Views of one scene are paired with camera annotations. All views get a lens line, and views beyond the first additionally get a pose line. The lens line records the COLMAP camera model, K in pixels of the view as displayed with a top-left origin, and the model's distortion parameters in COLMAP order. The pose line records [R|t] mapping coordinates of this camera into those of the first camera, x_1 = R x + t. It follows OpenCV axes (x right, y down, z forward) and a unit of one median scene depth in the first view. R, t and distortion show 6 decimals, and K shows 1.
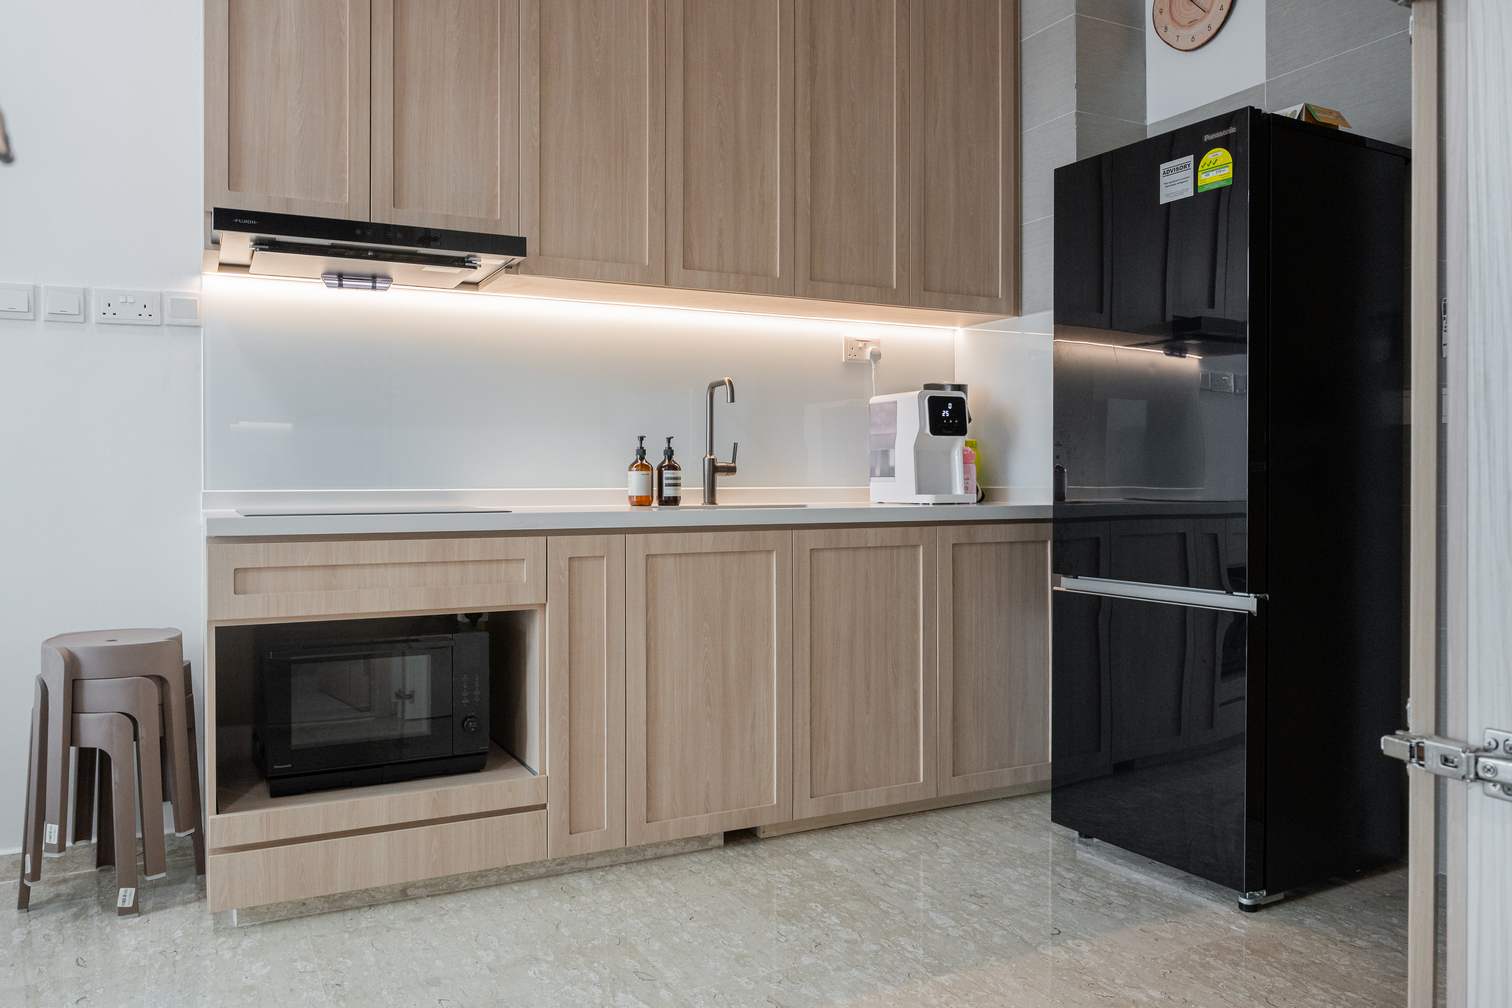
lens RADIAL K [[1159.7, 0, 755.9], [0, 1159.7, 504.2], [0, 0, 1]] dist [0.009690, 0.000577]
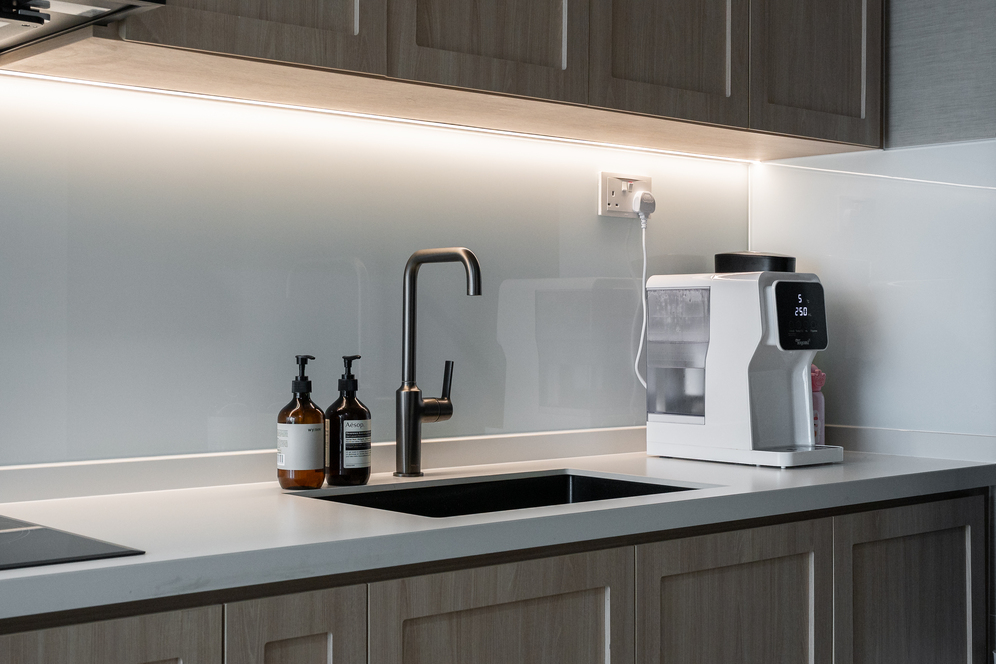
lens RADIAL K [[1494.8, 0, 498.5], [0, 1494.8, 329.2], [0, 0, 1]] dist [0.003284, 0.000000]
pose [[0.965329, 0.003086, 0.261018, -0.189390], [0.000503, 0.999906, -0.013682, -0.061162], [-0.261036, 0.013339, 0.965237, 0.319410]]
